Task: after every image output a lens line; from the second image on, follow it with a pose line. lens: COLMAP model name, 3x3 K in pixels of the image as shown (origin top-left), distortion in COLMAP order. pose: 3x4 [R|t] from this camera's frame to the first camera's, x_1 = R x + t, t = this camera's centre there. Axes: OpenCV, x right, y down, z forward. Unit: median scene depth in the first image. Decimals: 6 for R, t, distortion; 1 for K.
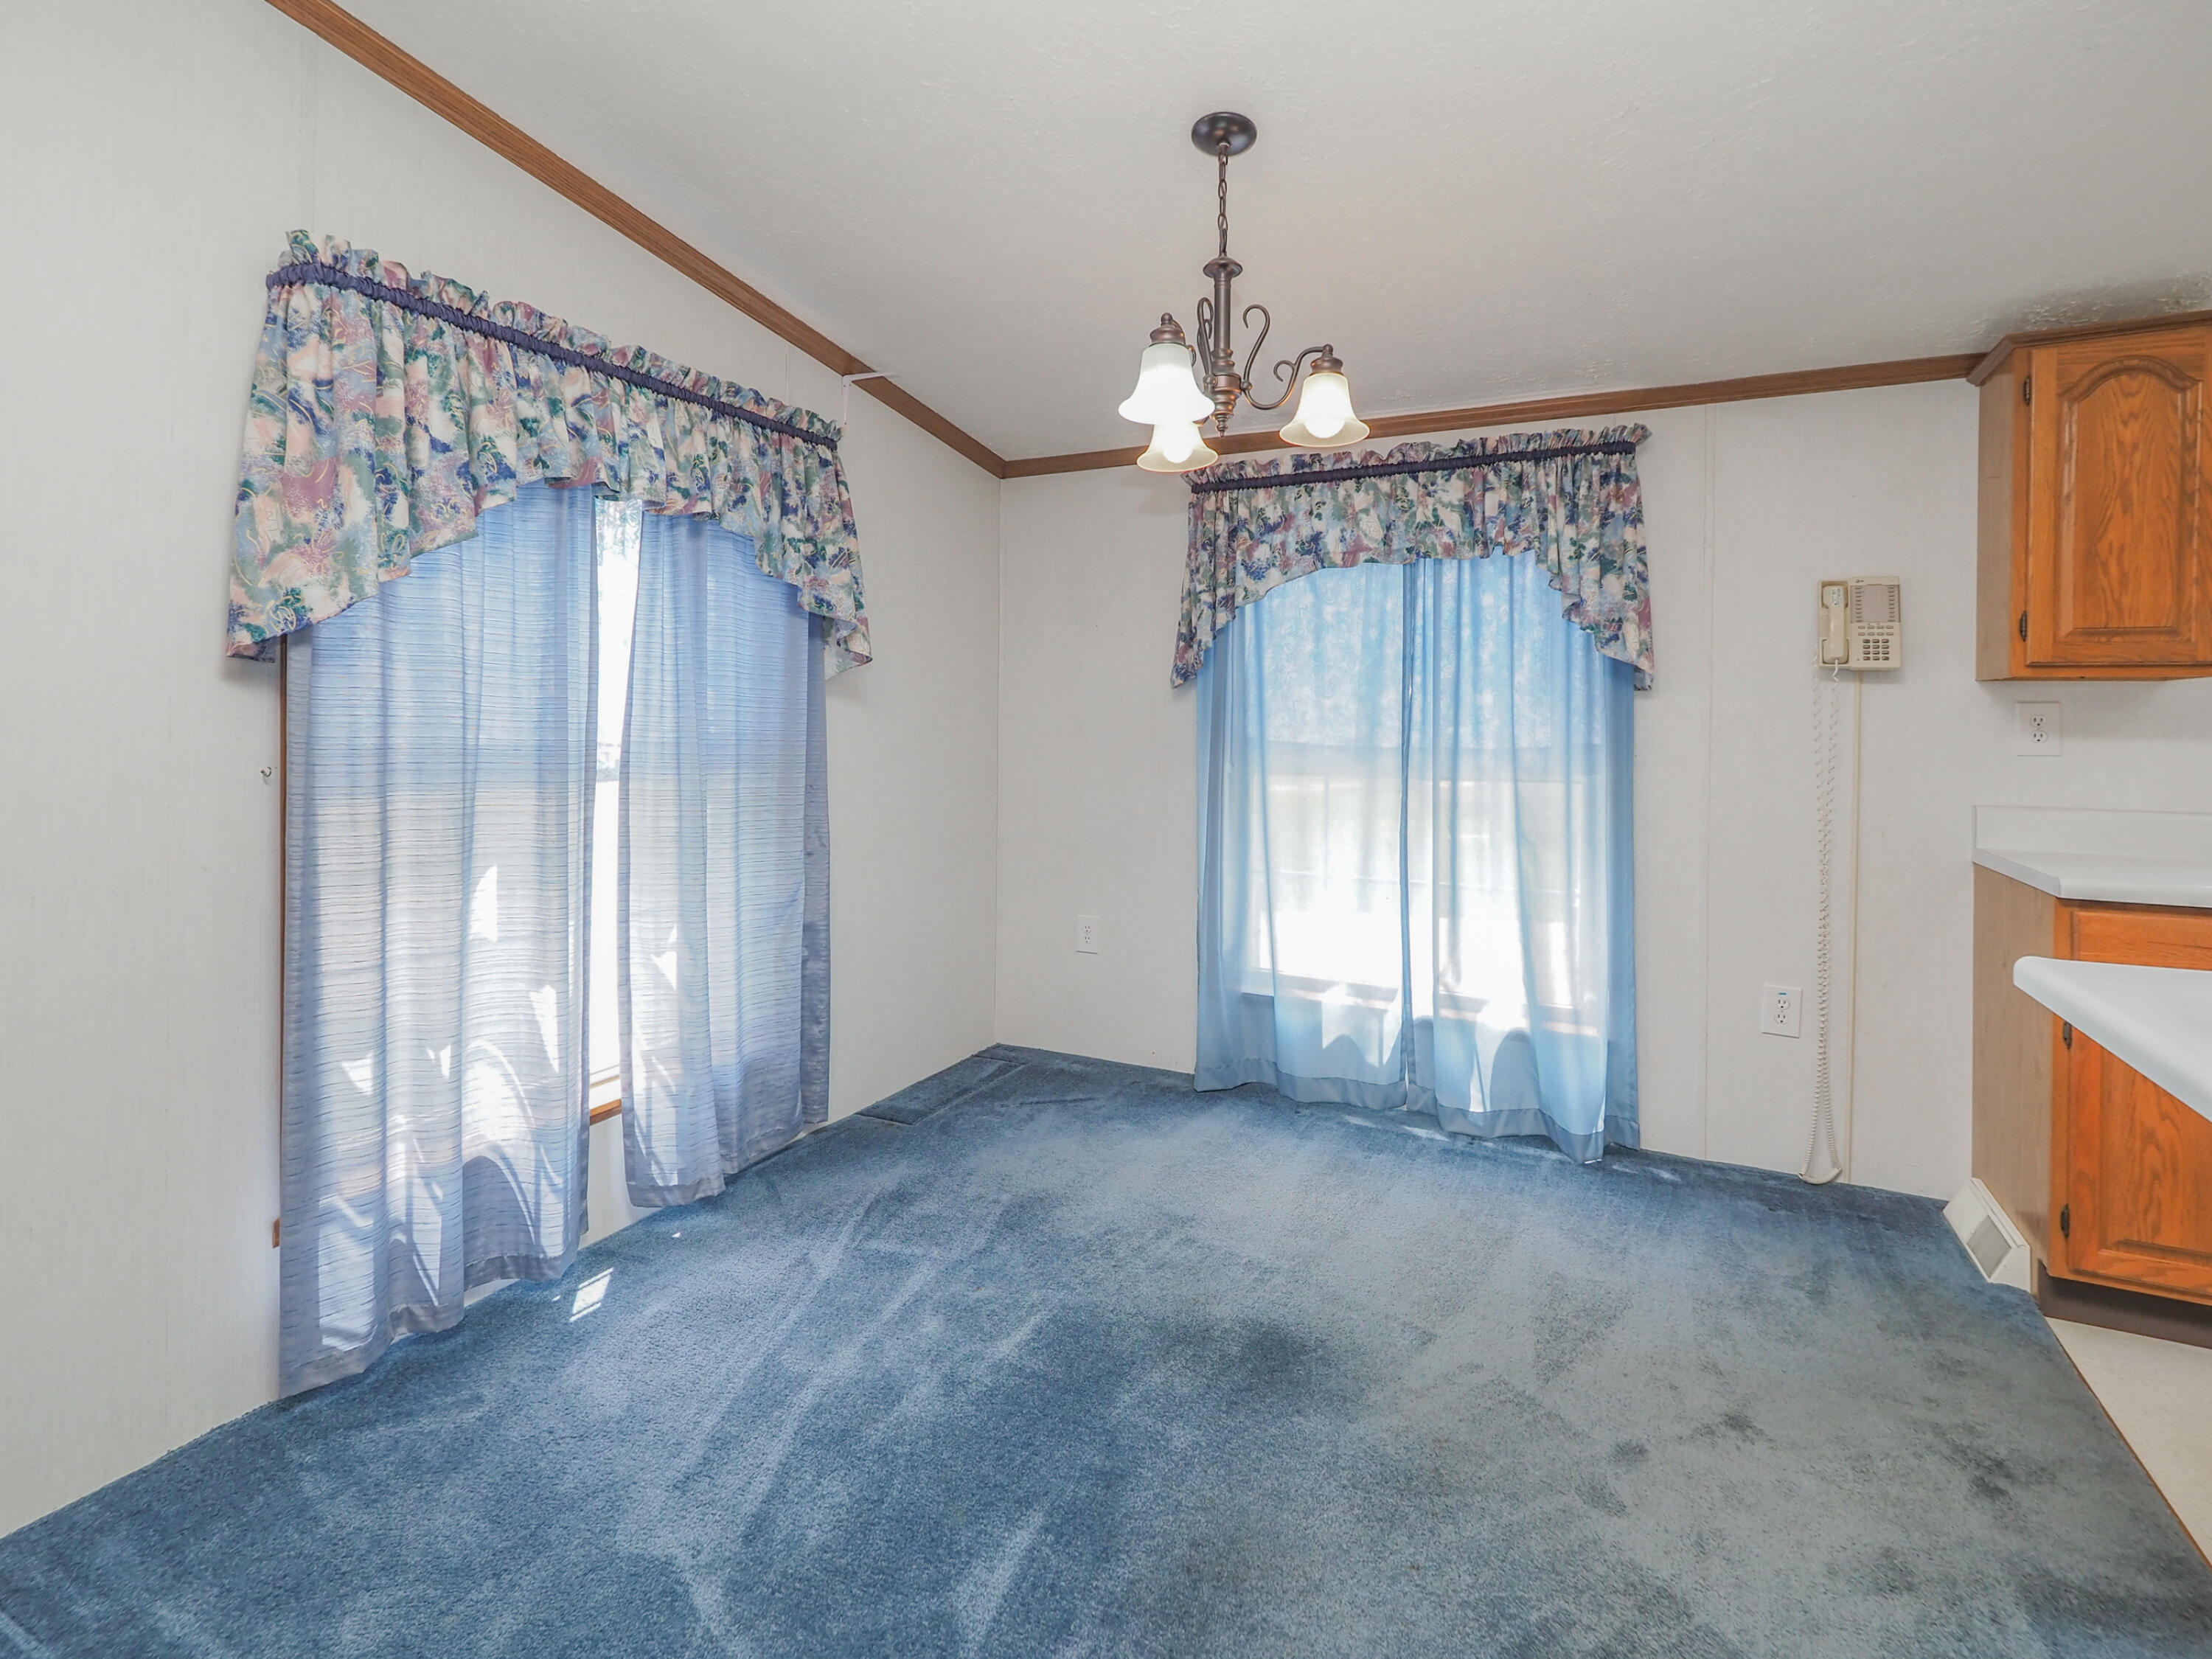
lens RADIAL K [[1055.4, 0, 1122.8], [0, 1055.4, 753.6], [0, 0, 1]] dist [0.010875, -0.011758]
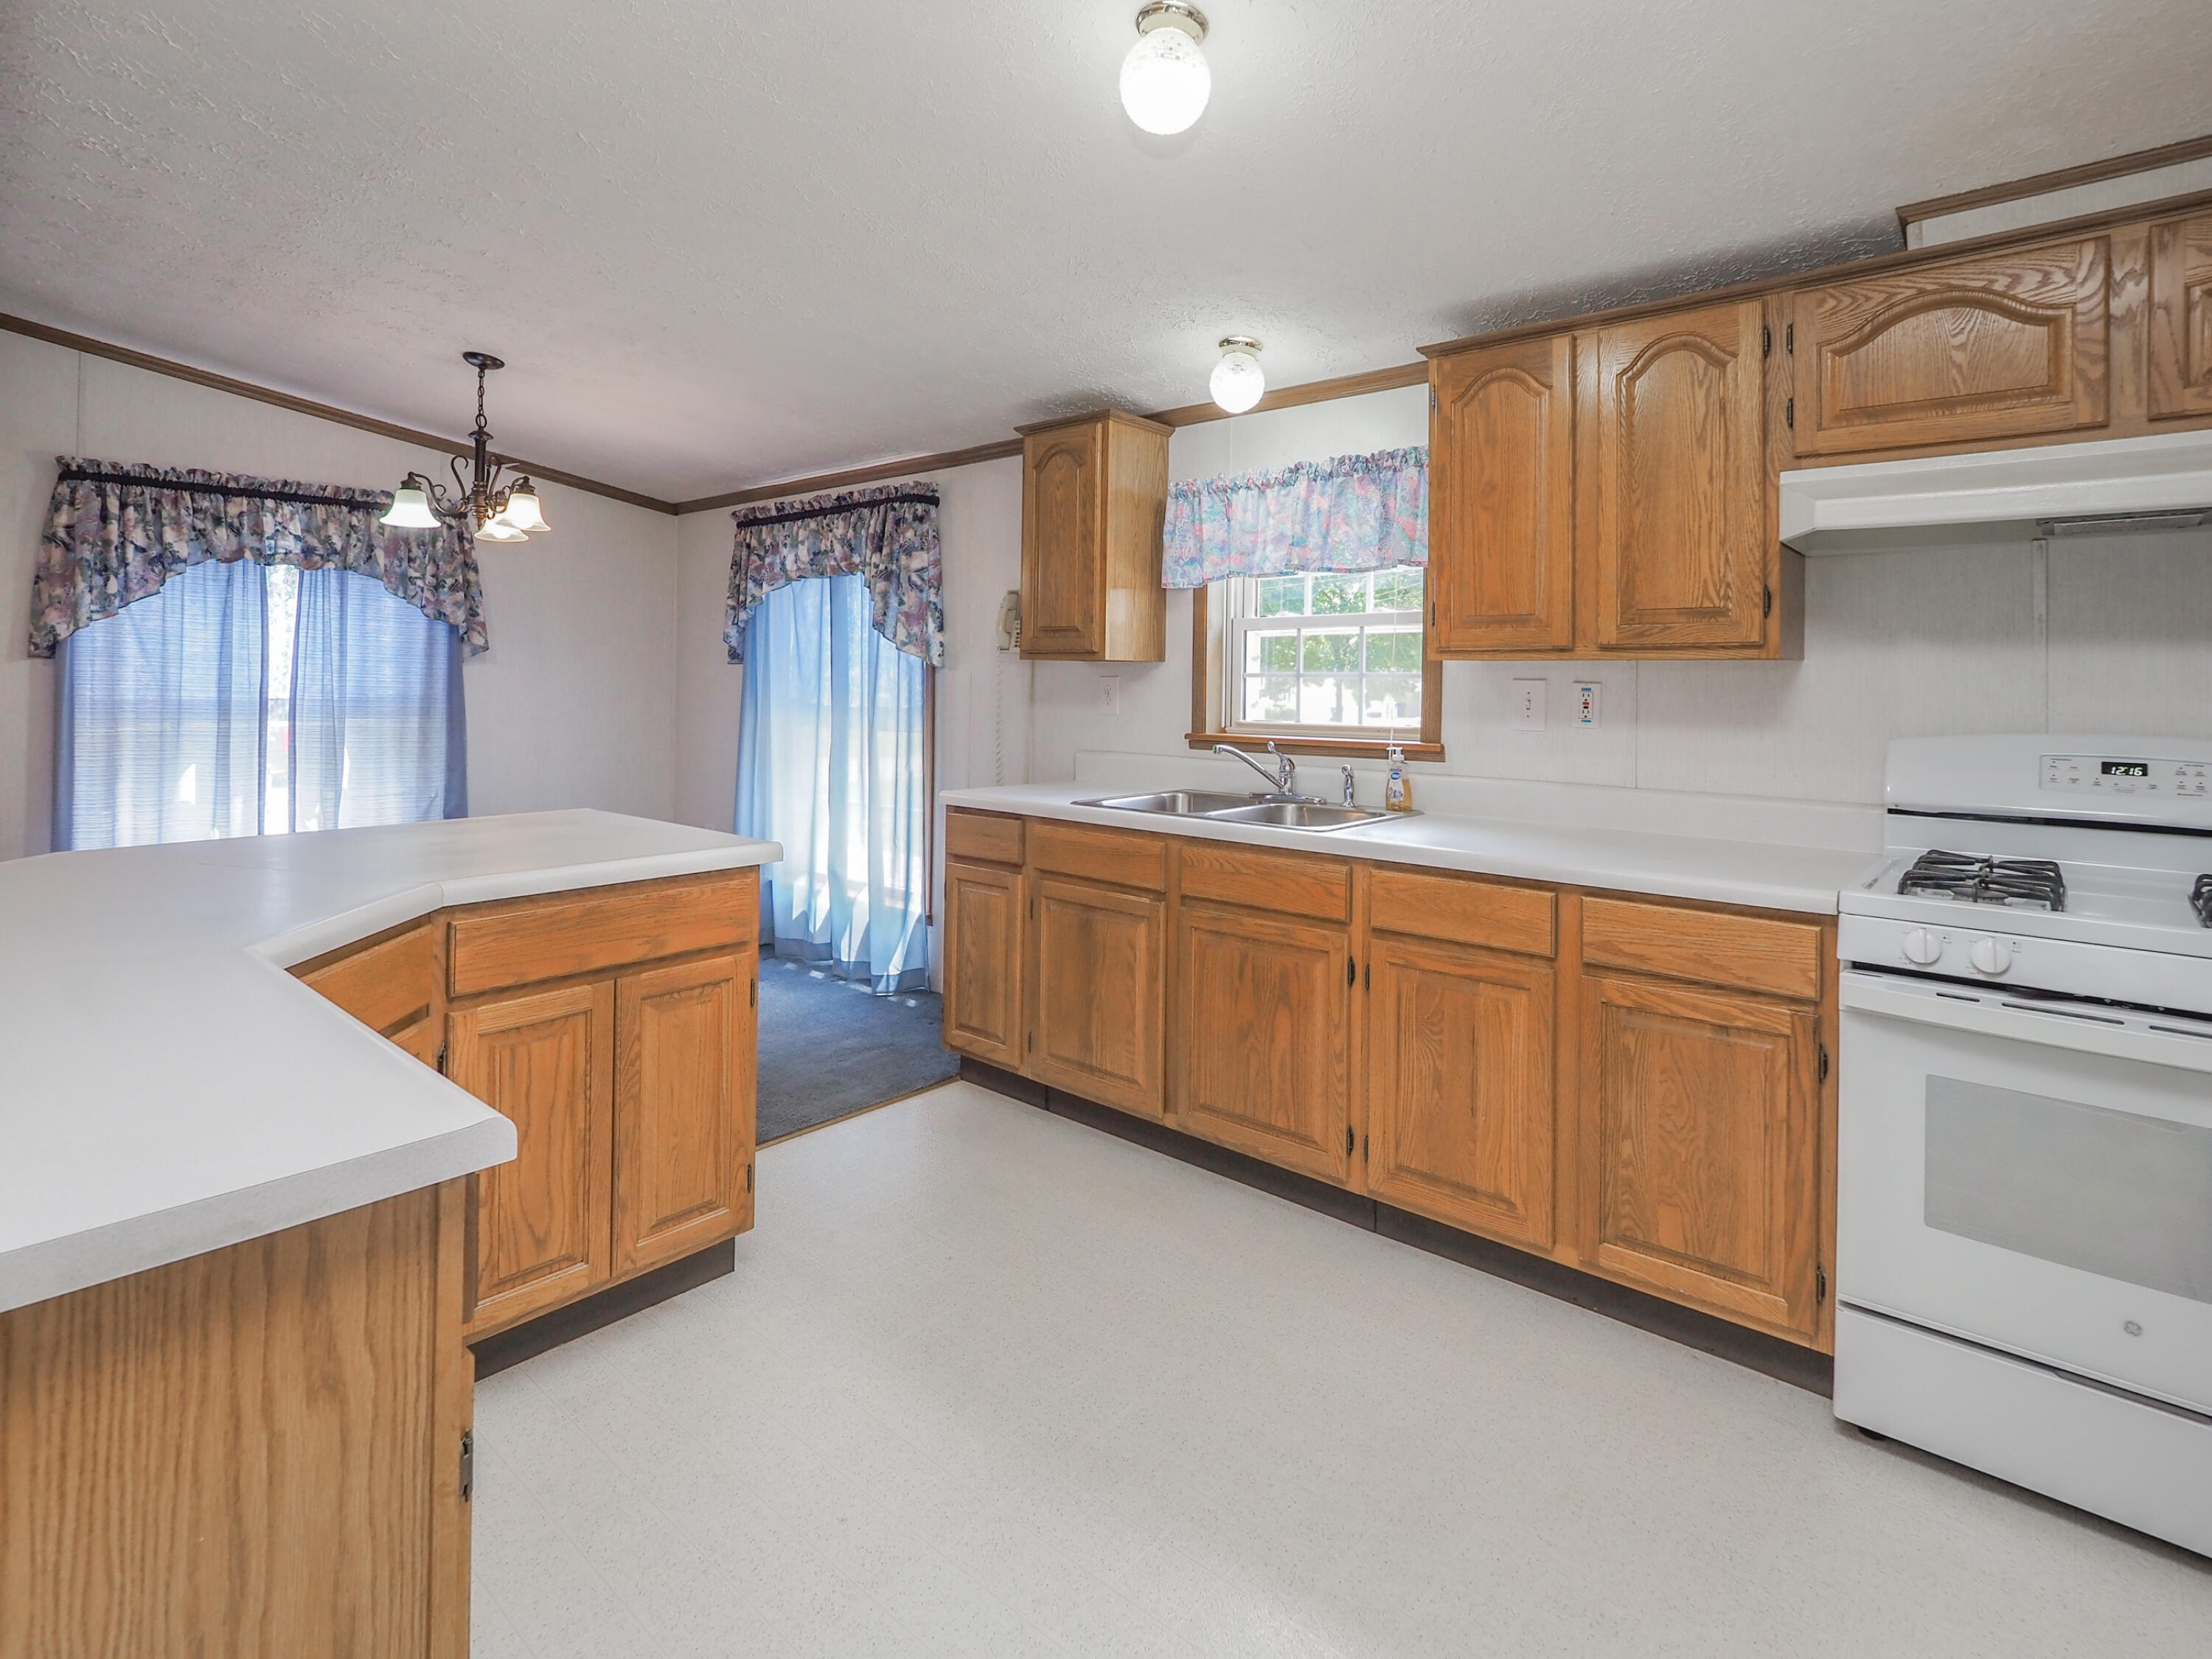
lens RADIAL K [[1116.7, 0, 1162.3], [0, 1116.7, 706.8], [0, 0, 1]] dist [-0.003393, -0.001864]
pose [[0.970962, 0.007958, -0.239101, 1.151375], [-0.010404, 0.999906, -0.008970, 0.003471], [0.239007, 0.011197, 0.970953, -0.382016]]
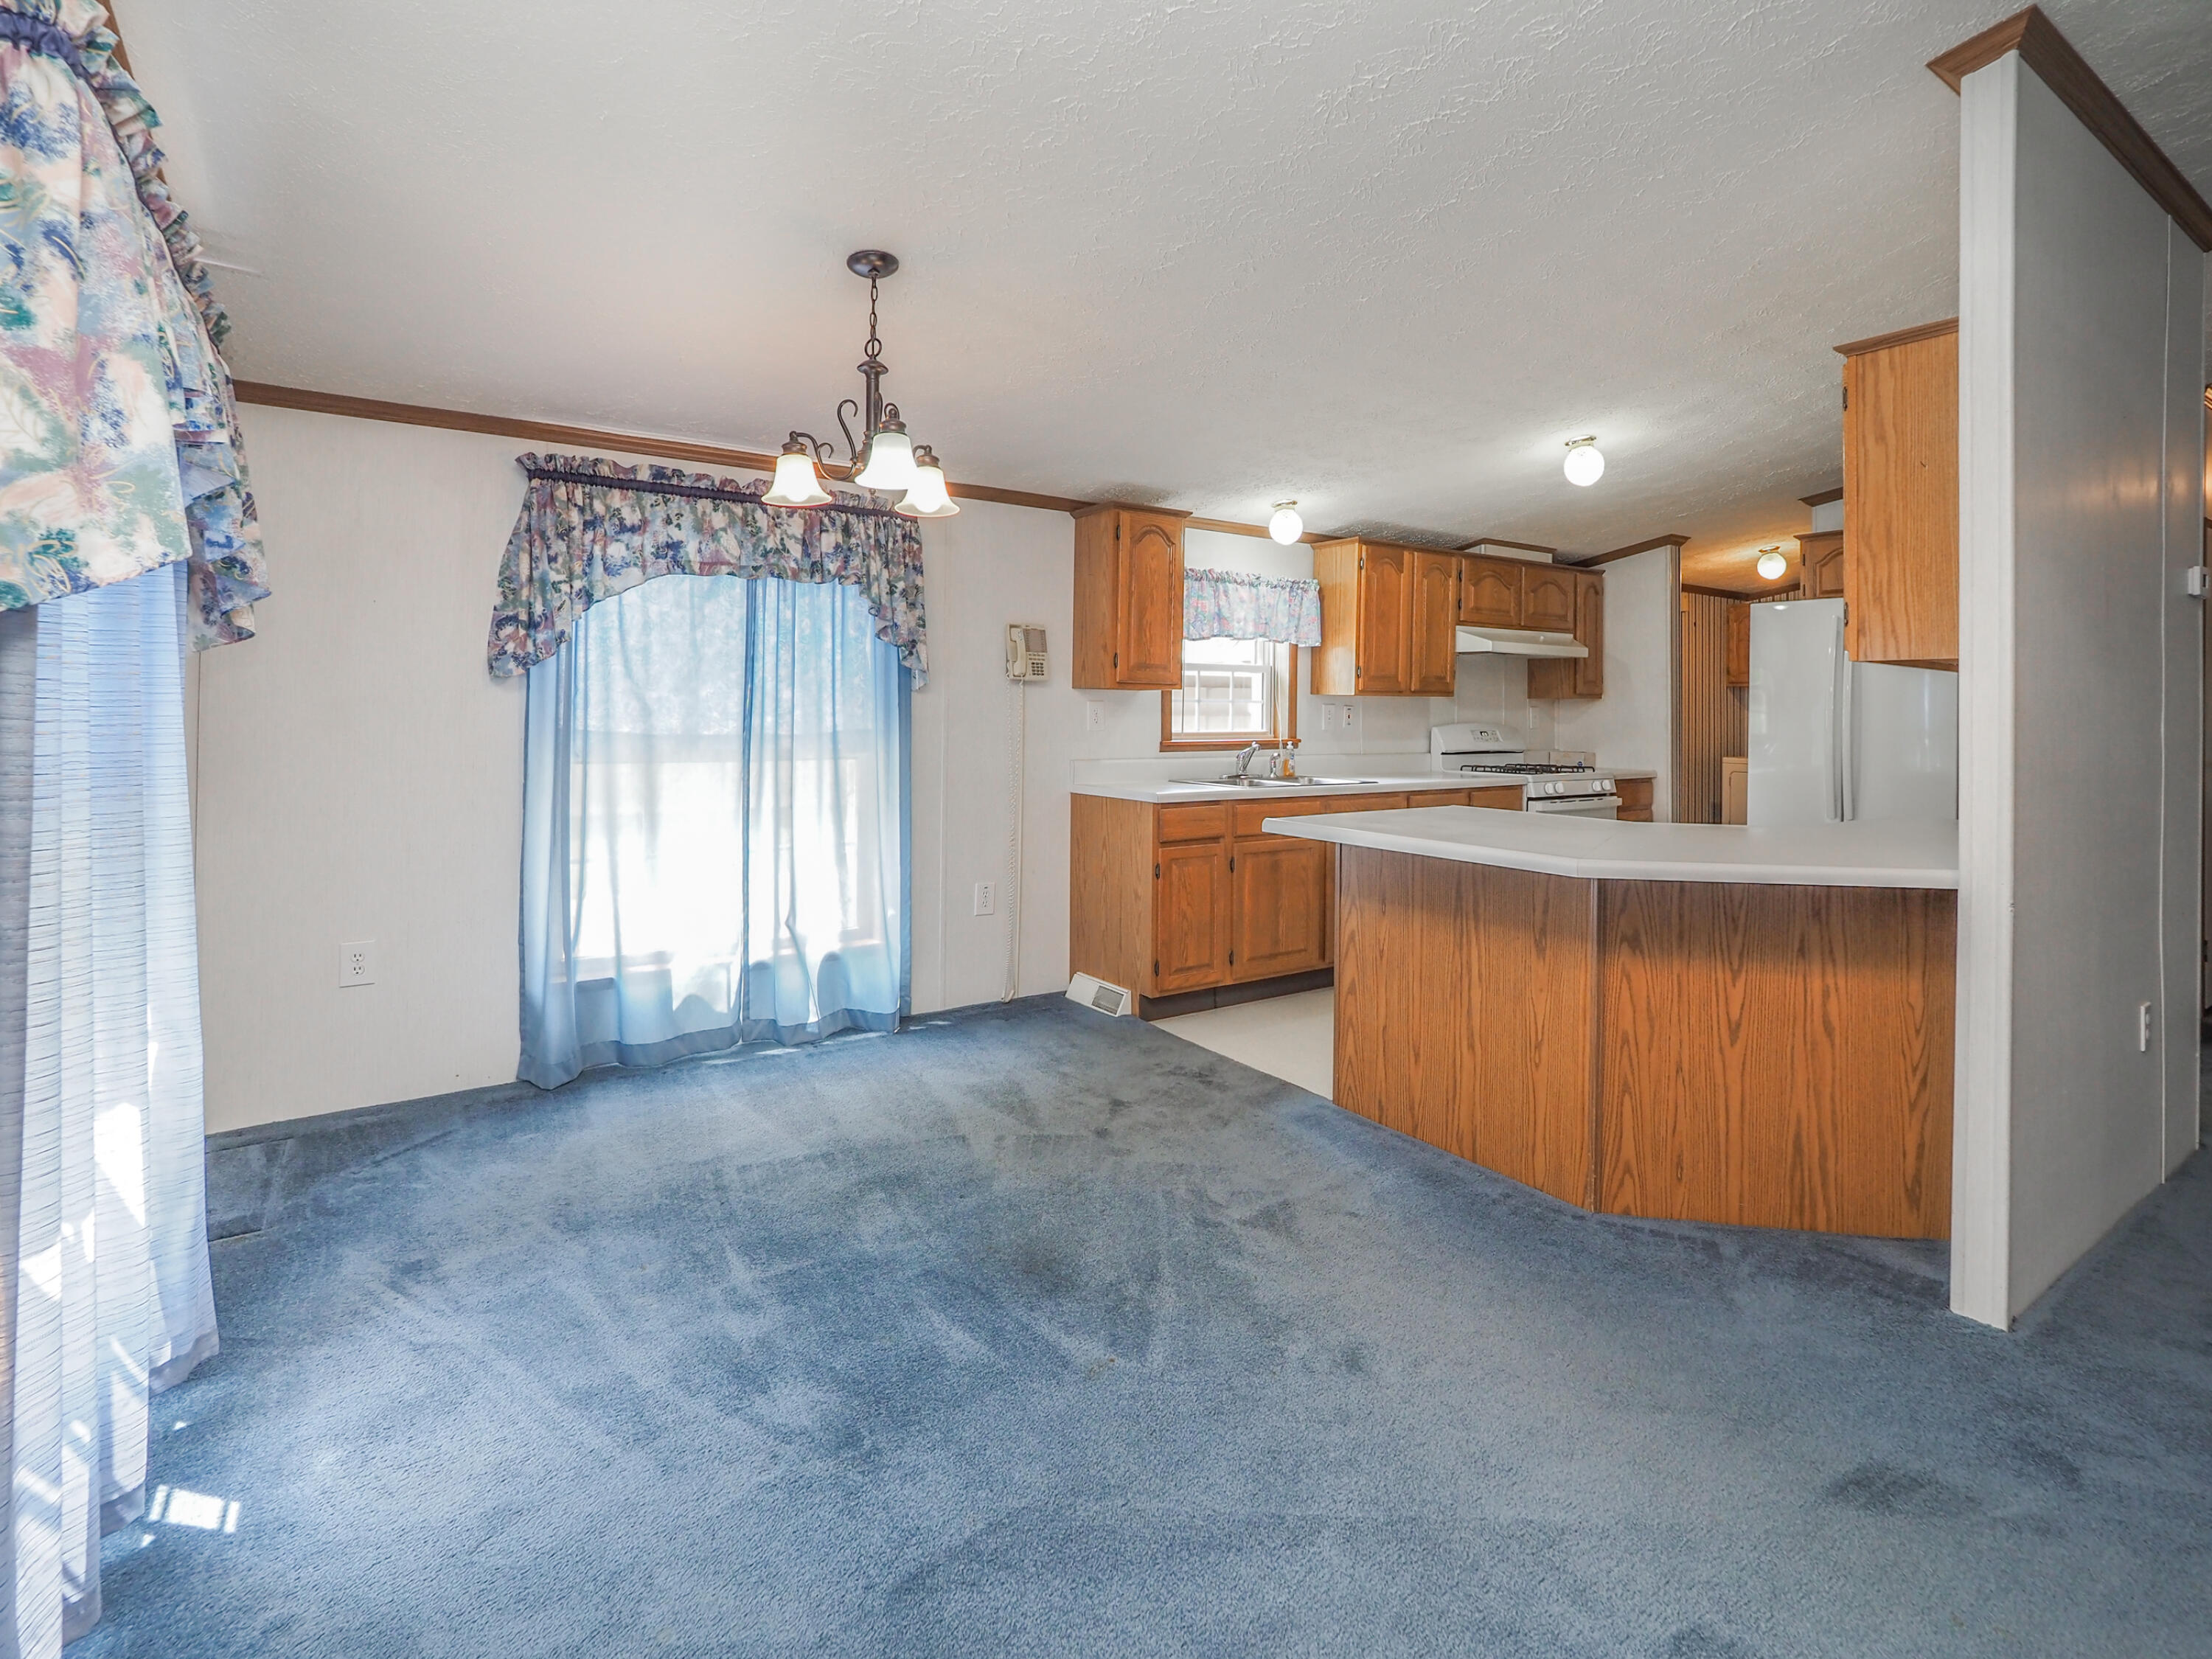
lens RADIAL K [[1055.4, 0, 1122.8], [0, 1055.4, 753.6], [0, 0, 1]] dist [0.010875, -0.011758]
pose [[0.491678, -0.038150, 0.869941, -0.608813], [0.022366, 0.999263, 0.031181, -0.013559], [-0.870490, 0.004126, 0.492169, 0.062548]]
